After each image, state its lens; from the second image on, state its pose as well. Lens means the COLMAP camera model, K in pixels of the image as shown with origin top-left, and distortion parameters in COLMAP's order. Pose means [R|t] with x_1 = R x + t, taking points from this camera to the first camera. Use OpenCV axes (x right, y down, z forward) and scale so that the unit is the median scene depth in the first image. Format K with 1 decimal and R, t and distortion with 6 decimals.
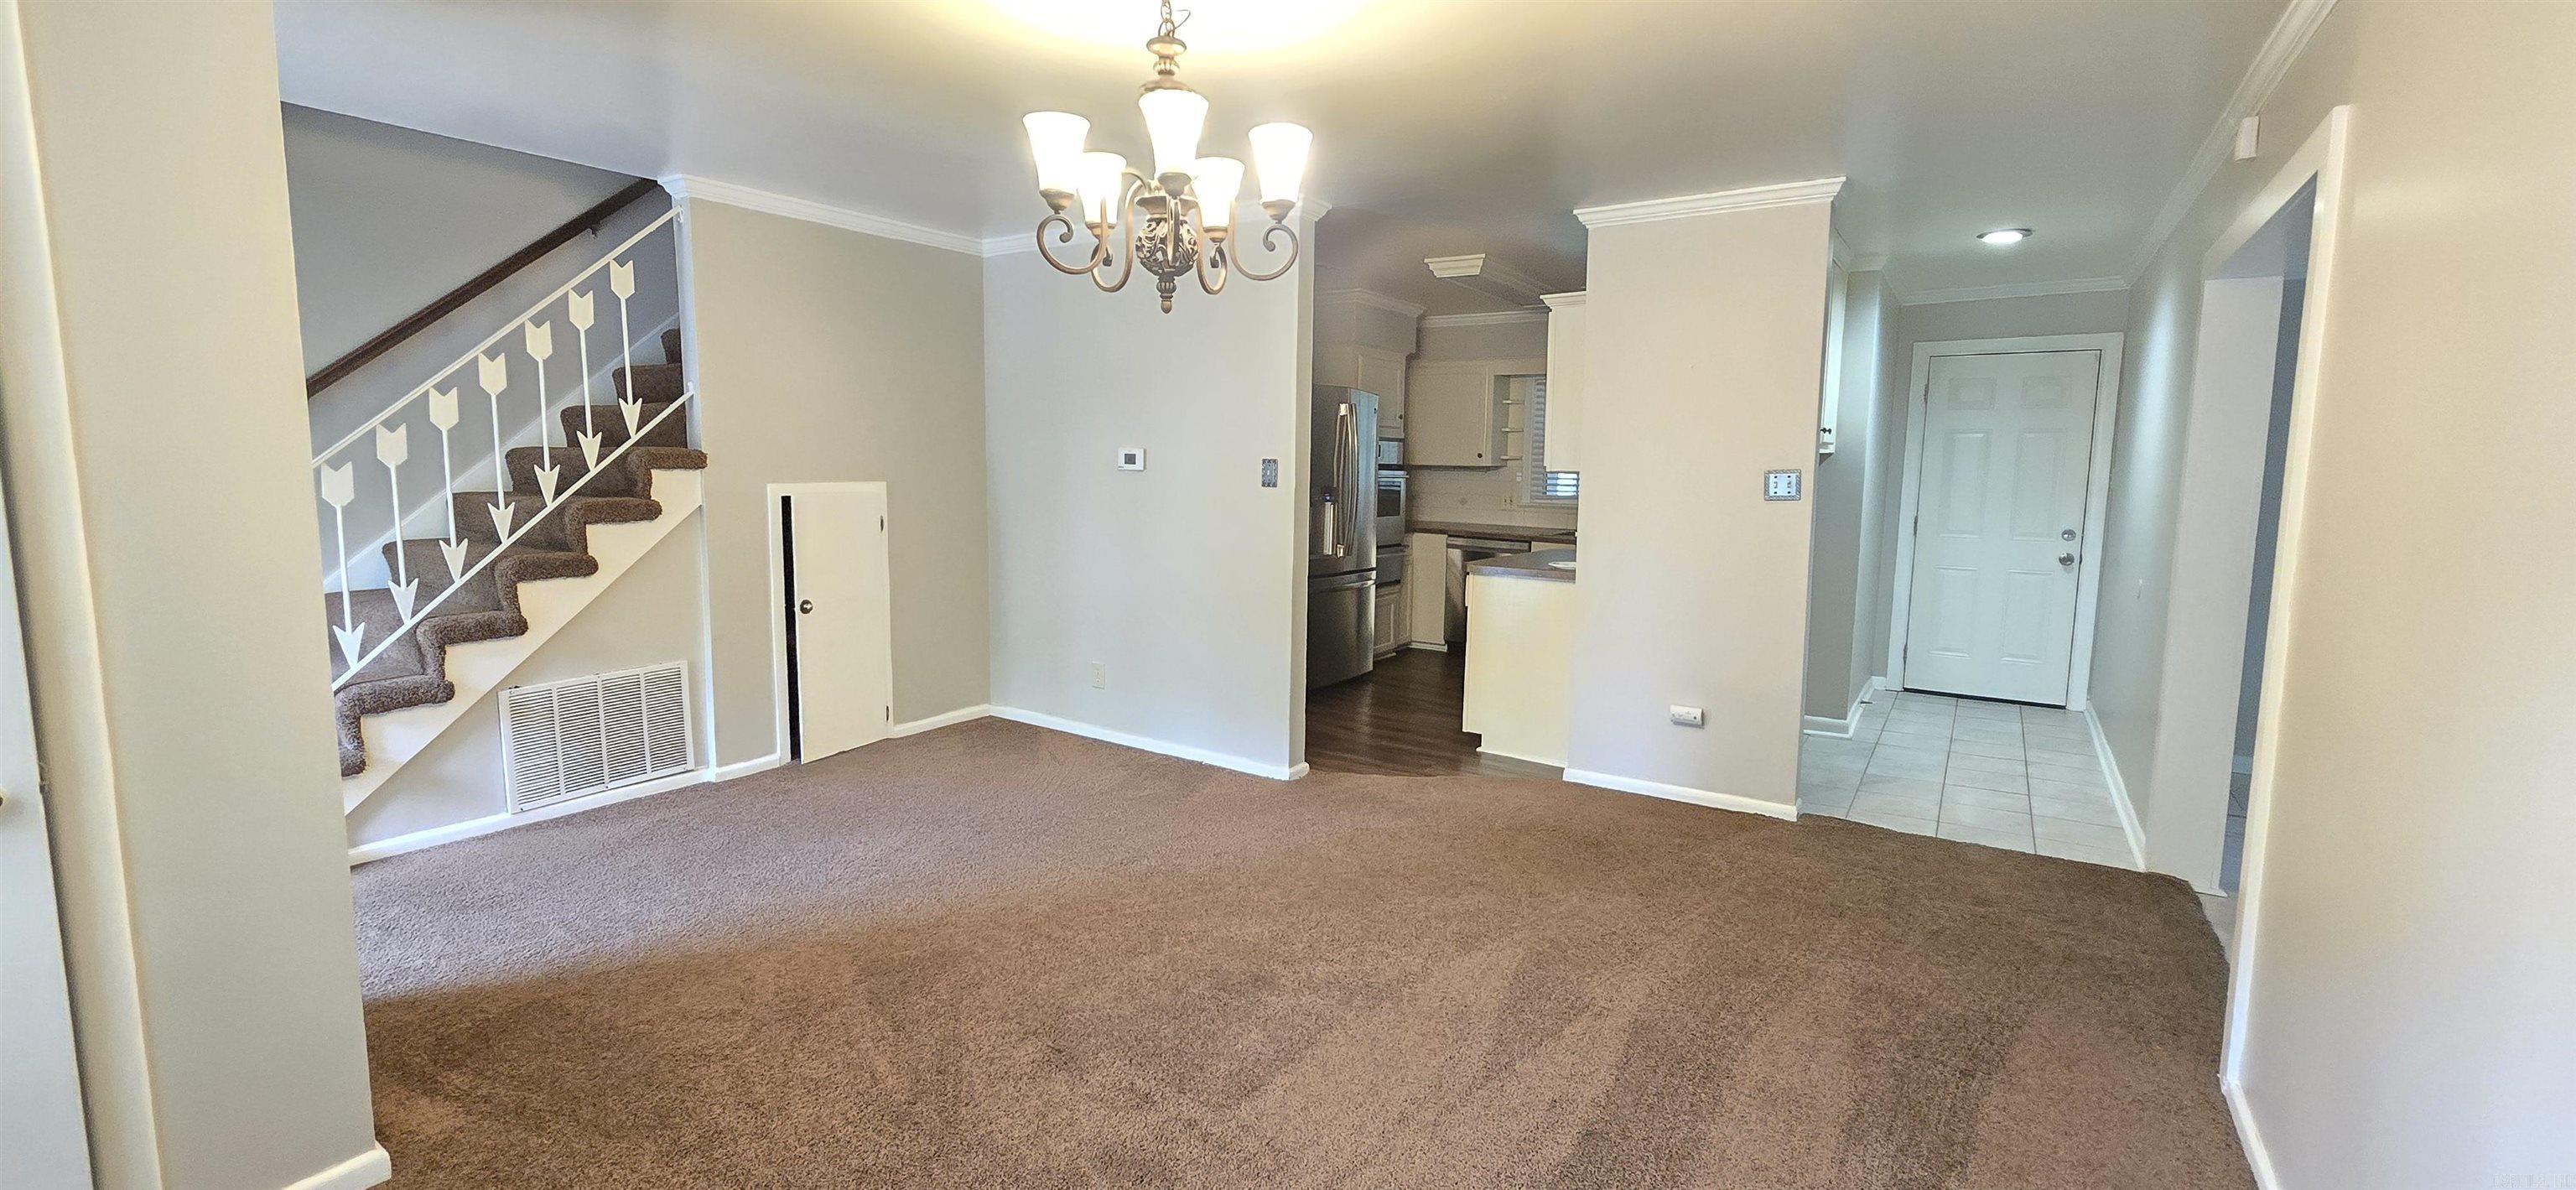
lens RADIAL K [[1047.7, 0, 1279.5], [0, 1047.7, 580.8], [0, 0, 1]] dist [-0.002451, -0.000367]
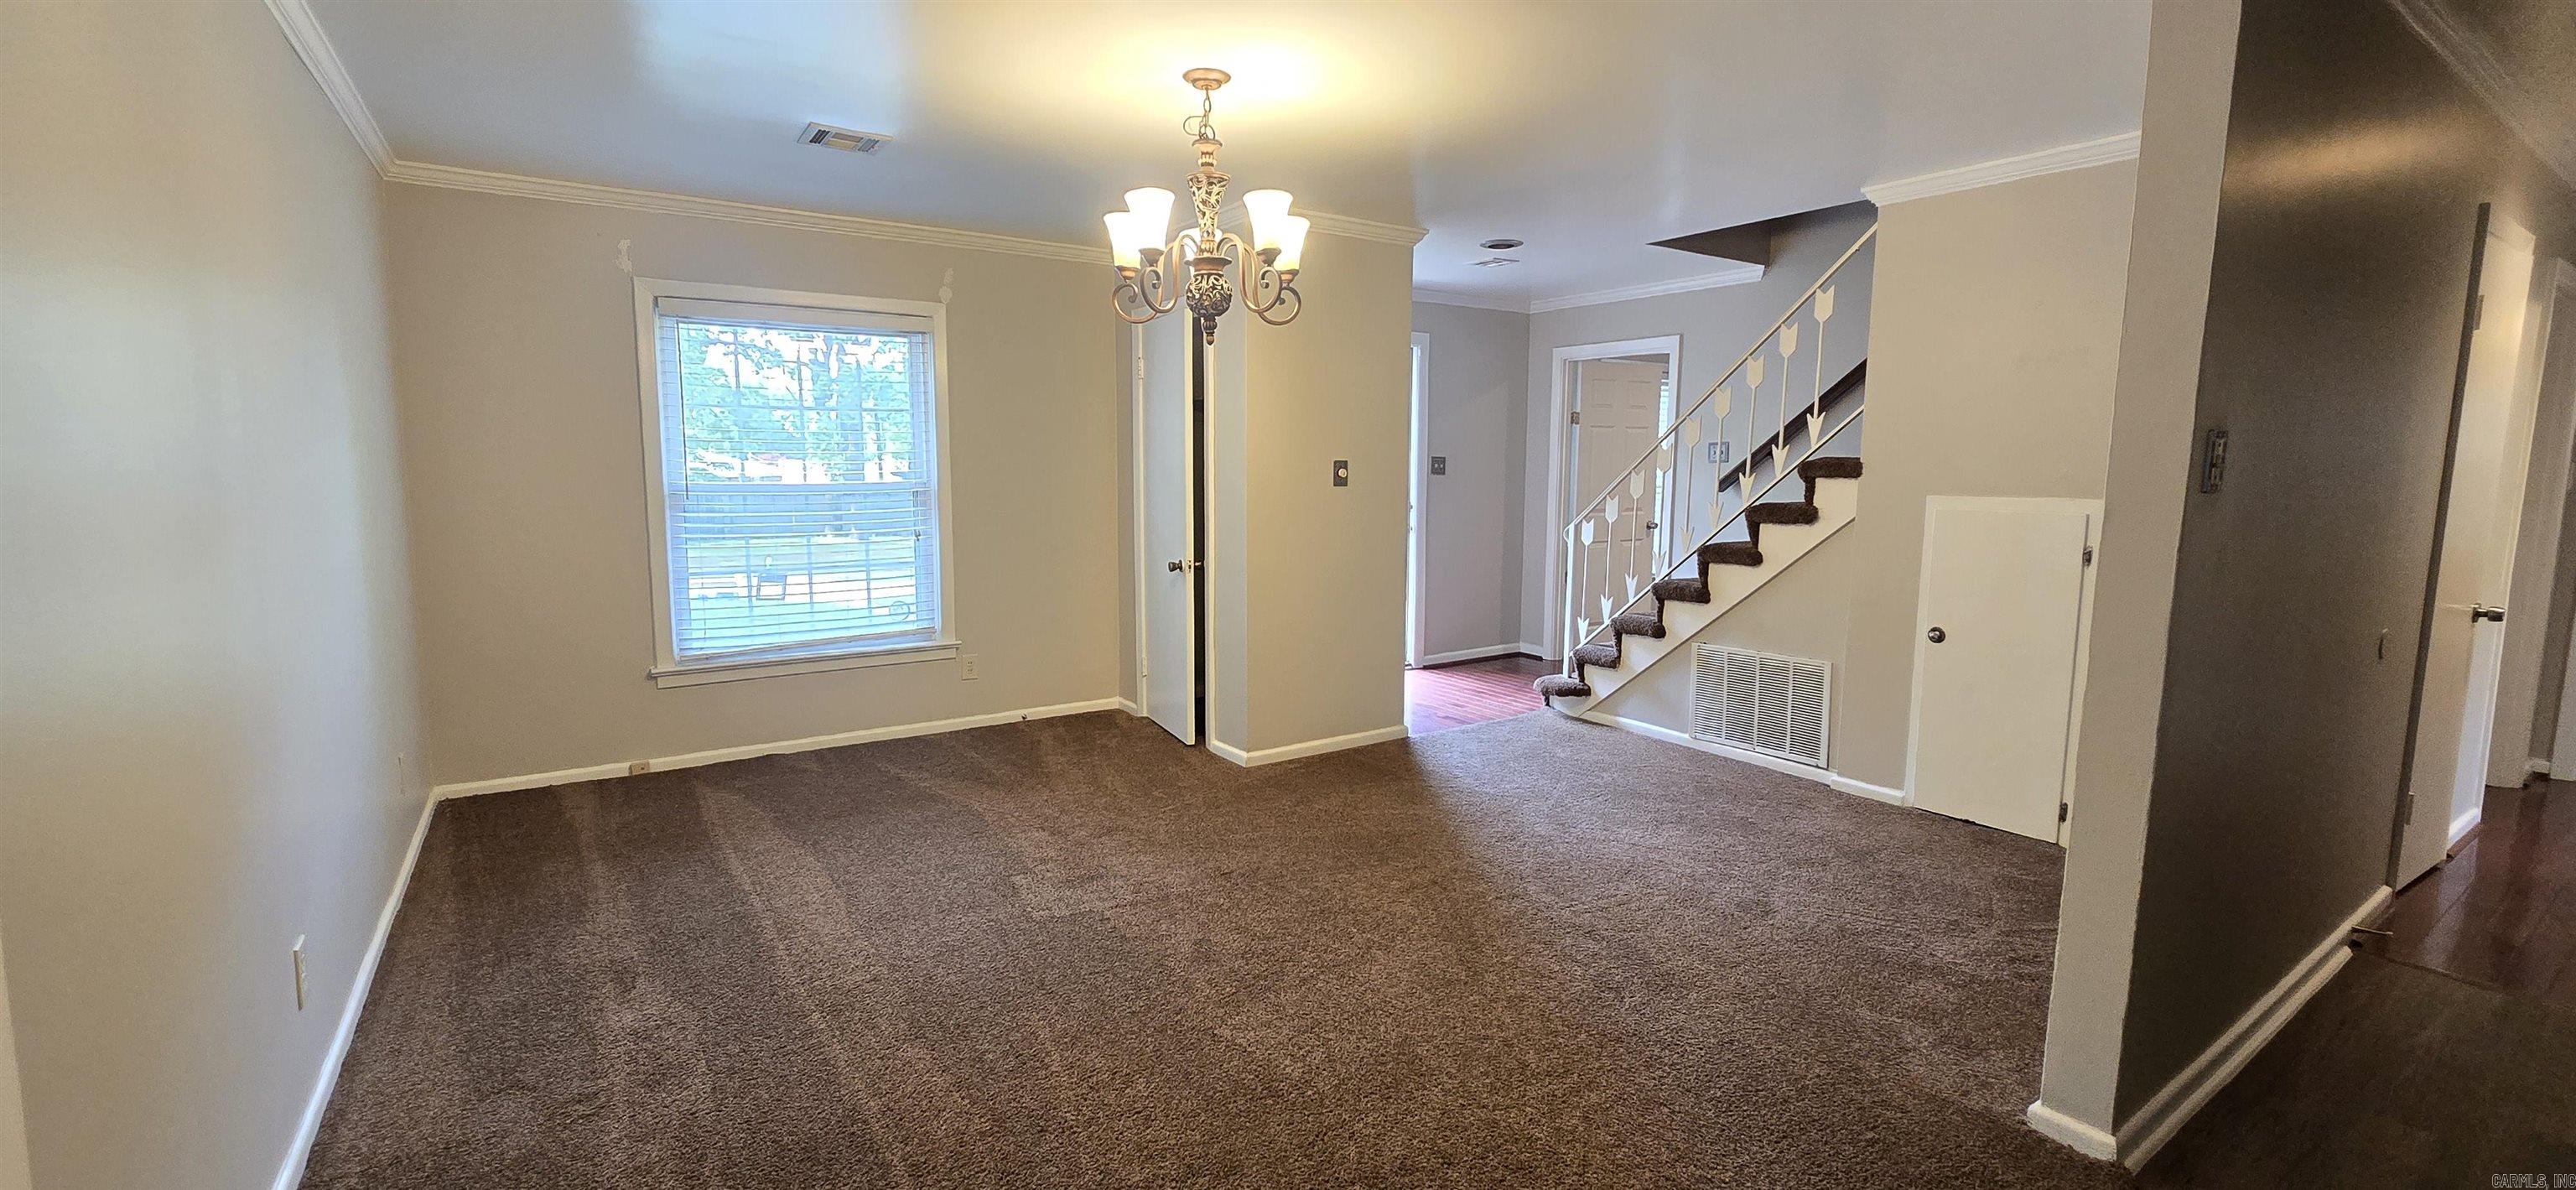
lens RADIAL K [[1047.7, 0, 1279.5], [0, 1047.7, 580.8], [0, 0, 1]] dist [-0.002451, -0.000367]
pose [[-0.373017, 0.094257, -0.923025, 0.702889], [-0.114988, 0.982461, 0.146796, -0.111255], [0.920672, 0.160894, -0.355636, 1.026328]]
